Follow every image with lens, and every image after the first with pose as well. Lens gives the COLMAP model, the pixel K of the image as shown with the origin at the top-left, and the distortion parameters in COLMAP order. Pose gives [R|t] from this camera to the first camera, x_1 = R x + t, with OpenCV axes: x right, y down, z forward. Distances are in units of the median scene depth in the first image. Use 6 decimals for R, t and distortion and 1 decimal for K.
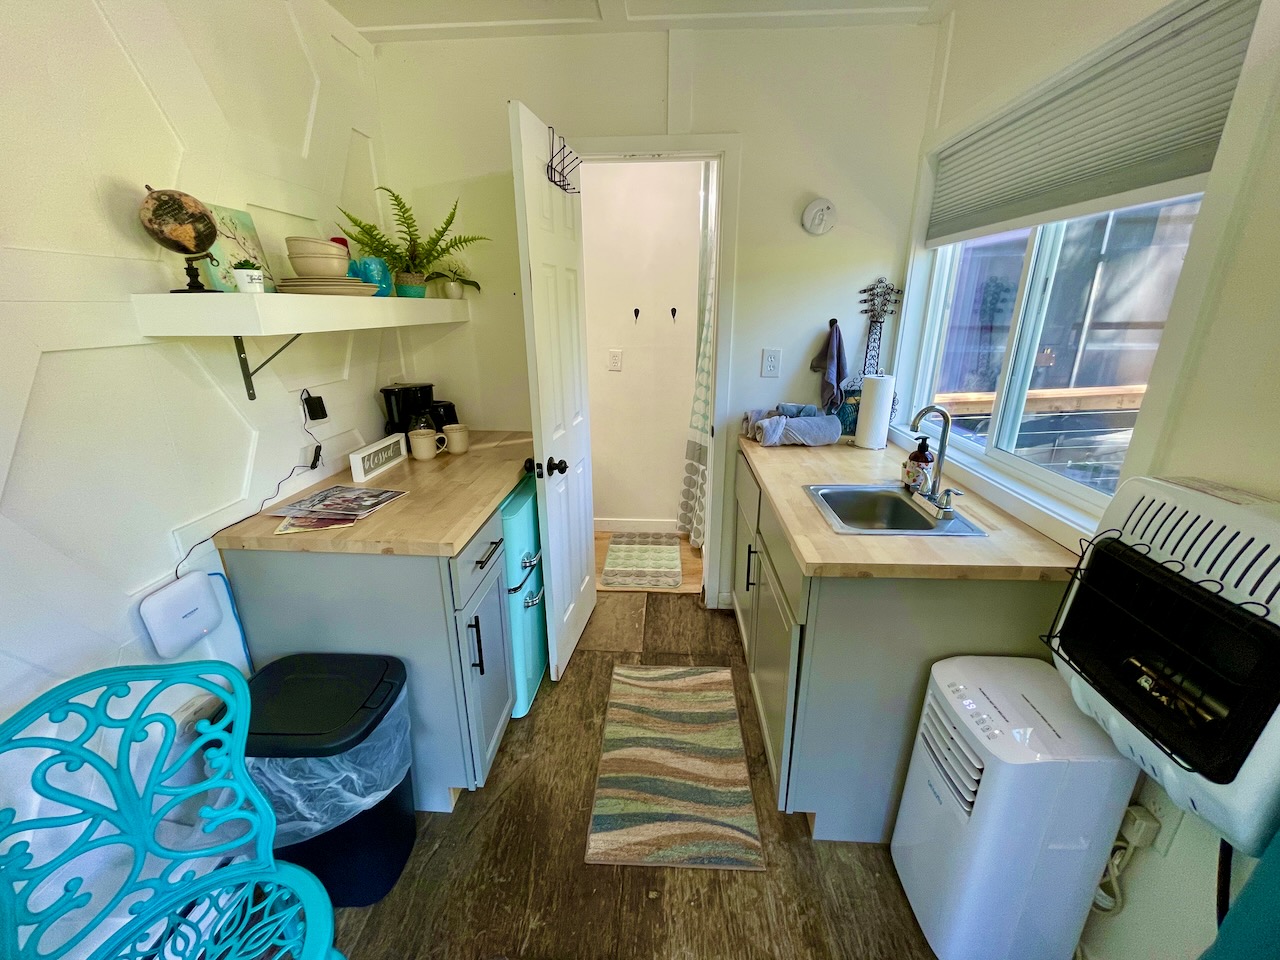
lens RADIAL K [[519.2, 0, 639.5], [0, 519.2, 481.5], [0, 0, 1]] dist [-0.000387, -0.000173]
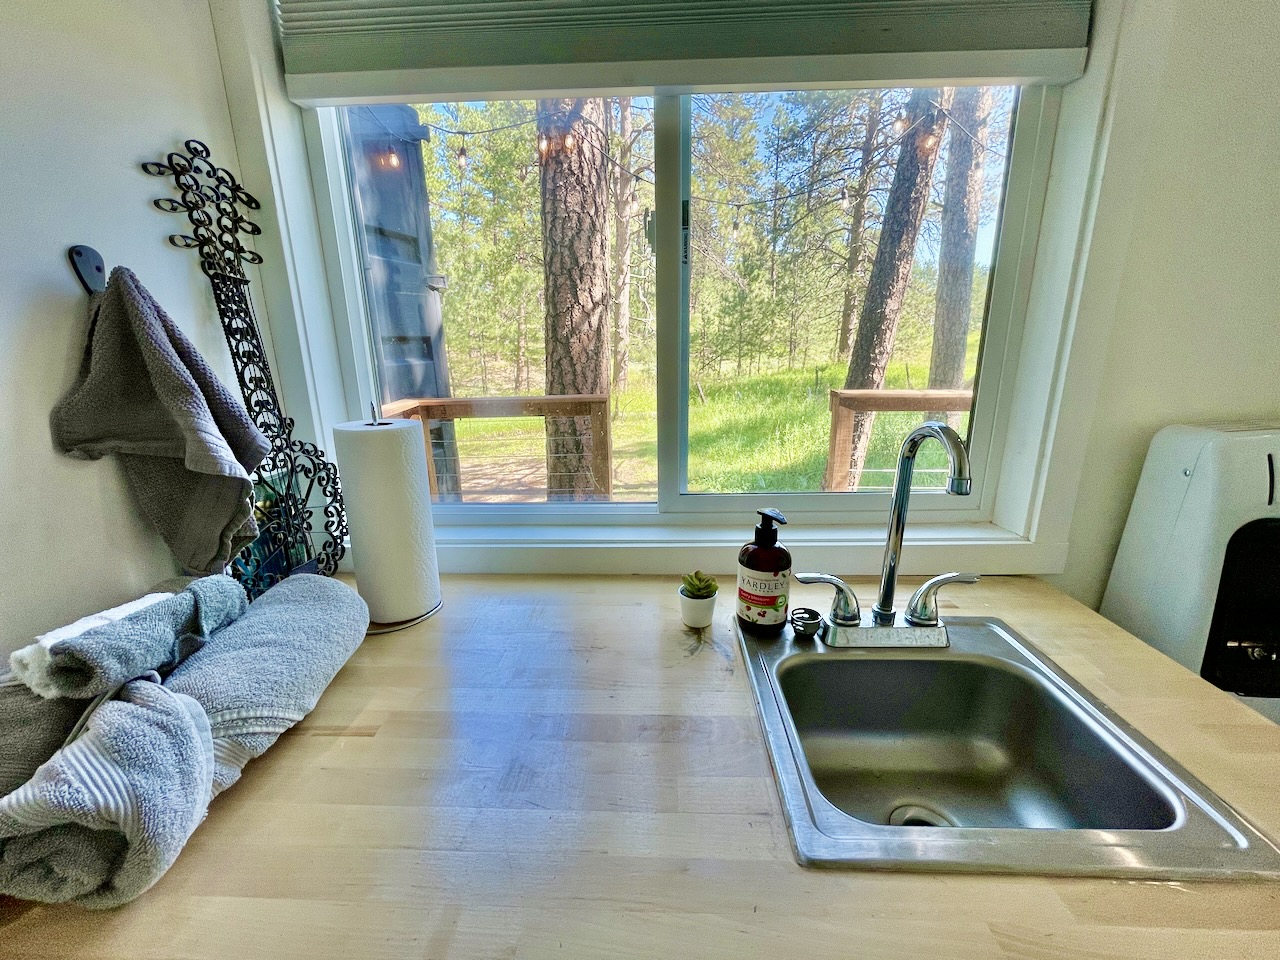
lens RADIAL K [[519.2, 0, 639.5], [0, 519.2, 481.5], [0, 0, 1]] dist [-0.000387, -0.000173]
pose [[-0.015245, -0.252489, 0.967480, 0.098617], [0.333270, 0.910980, 0.242995, -0.184870], [-0.942708, 0.326136, 0.070259, 0.780168]]
